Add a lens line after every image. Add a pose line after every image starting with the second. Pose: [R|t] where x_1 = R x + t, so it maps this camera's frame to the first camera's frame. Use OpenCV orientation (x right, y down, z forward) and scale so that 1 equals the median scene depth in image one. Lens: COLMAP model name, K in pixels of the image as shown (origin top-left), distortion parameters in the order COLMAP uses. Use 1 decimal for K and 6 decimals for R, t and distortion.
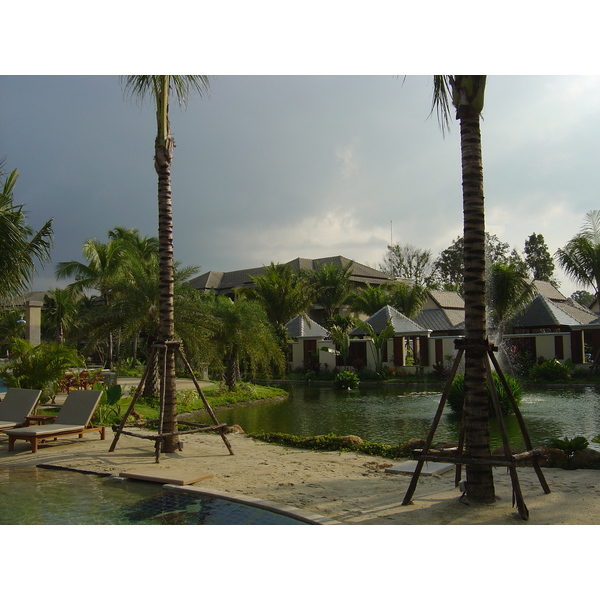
lens RADIAL K [[596.9, 0, 300.0], [0, 596.9, 300.0], [0, 0, 1]] dist [-0.061400, -0.008439]
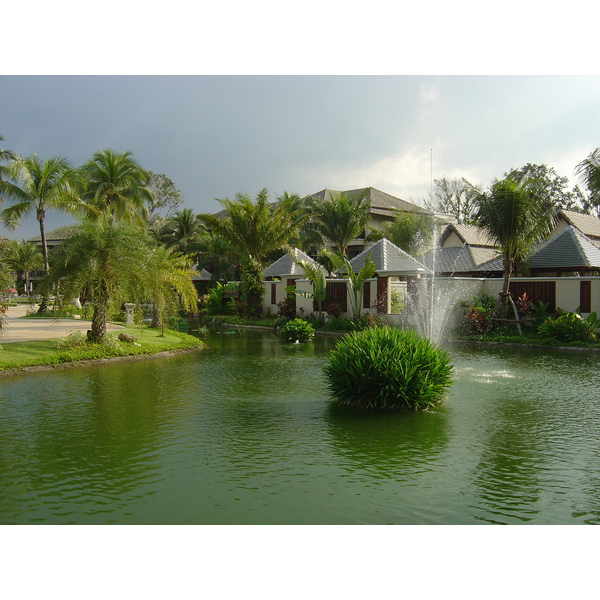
lens RADIAL K [[596.9, 0, 300.0], [0, 596.9, 300.0], [0, 0, 1]] dist [-0.061400, -0.008439]
pose [[0.994727, 0.026362, -0.099112, 0.089173], [-0.016160, 0.994616, 0.102361, 0.008249], [0.101277, -0.100219, 0.989798, 0.130880]]
